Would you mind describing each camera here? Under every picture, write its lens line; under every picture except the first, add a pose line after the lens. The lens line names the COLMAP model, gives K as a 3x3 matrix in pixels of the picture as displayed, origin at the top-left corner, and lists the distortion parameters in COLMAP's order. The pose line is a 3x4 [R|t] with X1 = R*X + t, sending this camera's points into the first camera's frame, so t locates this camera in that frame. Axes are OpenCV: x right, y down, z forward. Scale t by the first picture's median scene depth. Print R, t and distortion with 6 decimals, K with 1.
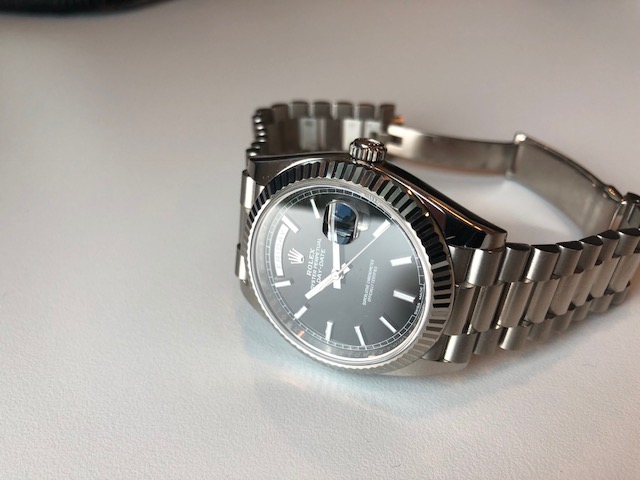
lens RADIAL K [[527.6, 0, 320.0], [0, 527.6, 240.0], [0, 0, 1]] dist [-0.001284, 0.002190]
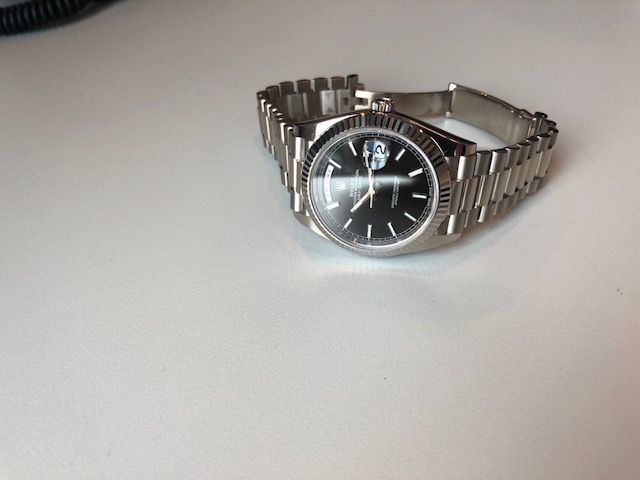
lens RADIAL K [[526.9, 0, 298.3], [0, 526.9, 243.3], [0, 0, 1]] dist [-0.007581, -0.011289]
pose [[0.976745, -0.179852, 0.116714, -0.352642], [0.174161, 0.983047, 0.057331, 0.083159], [-0.125047, -0.035670, 0.991509, -0.447414]]
